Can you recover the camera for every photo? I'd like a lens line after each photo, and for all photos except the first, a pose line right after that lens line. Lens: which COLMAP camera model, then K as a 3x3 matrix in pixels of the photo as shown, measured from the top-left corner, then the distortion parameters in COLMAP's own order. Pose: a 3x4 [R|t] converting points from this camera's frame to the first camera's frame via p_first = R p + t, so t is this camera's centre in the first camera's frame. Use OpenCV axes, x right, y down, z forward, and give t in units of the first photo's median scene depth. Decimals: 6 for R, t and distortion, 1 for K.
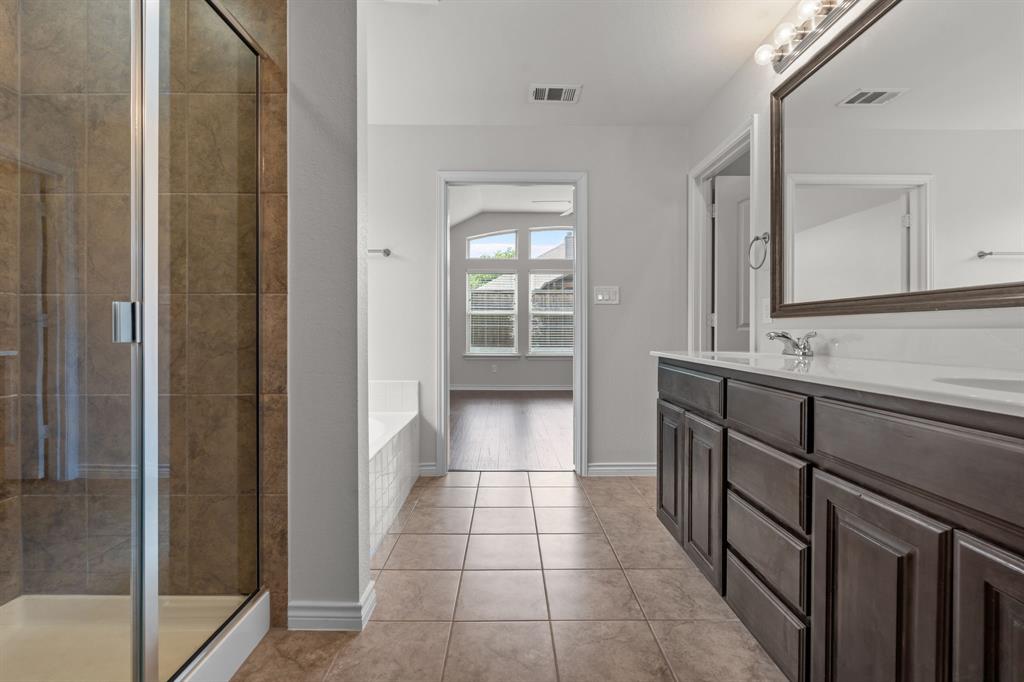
lens RADIAL K [[451.2, 0, 512.7], [0, 451.2, 333.7], [0, 0, 1]] dist [0.000698, 0.000033]
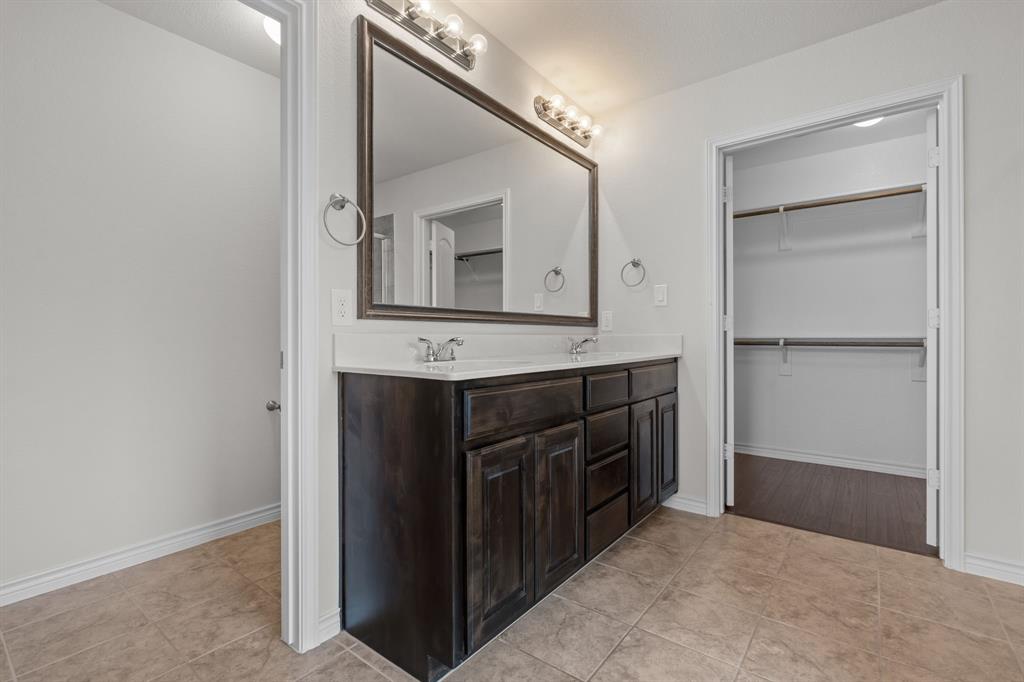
lens RADIAL K [[467.0, 0, 509.0], [0, 467.0, 337.9], [0, 0, 1]] dist [-0.000754, -0.000152]
pose [[-0.781674, 0.000309, 0.623687, -0.125504], [0.006464, 0.999950, 0.007606, -0.011779], [-0.623654, 0.009977, -0.781637, 1.881264]]
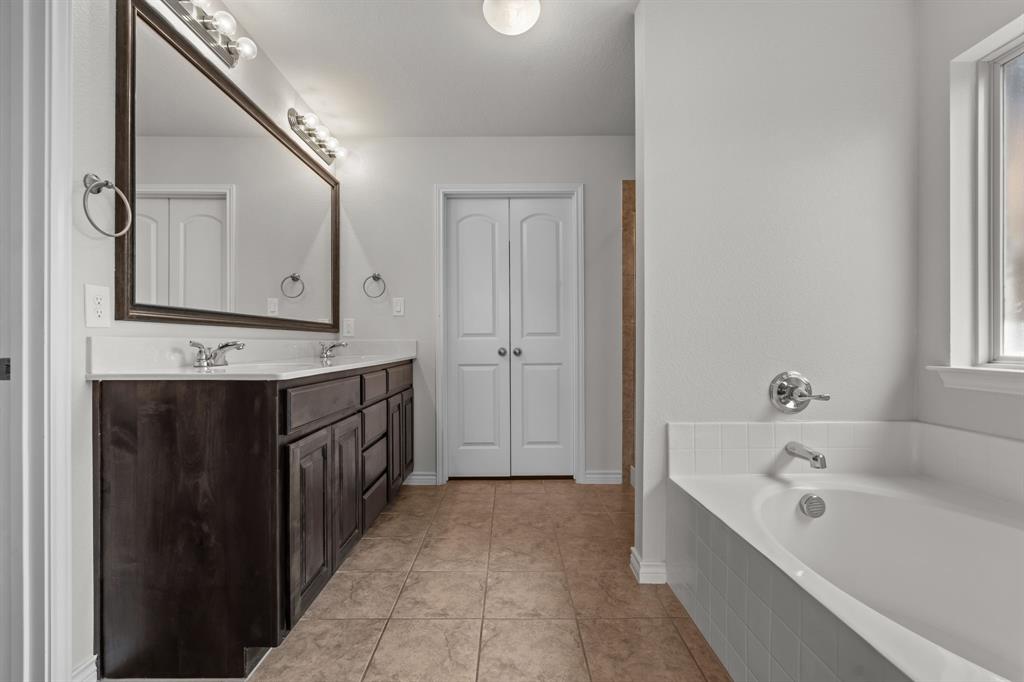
lens RADIAL K [[453.6, 0, 512.0], [0, 453.6, 341.0], [0, 0, 1]] dist [-0.000075, -0.000148]
pose [[-0.999960, 0.003491, 0.008195, 0.000631], [0.003517, 0.999989, 0.003160, -0.007663], [-0.008184, 0.003189, -0.999961, 2.151284]]
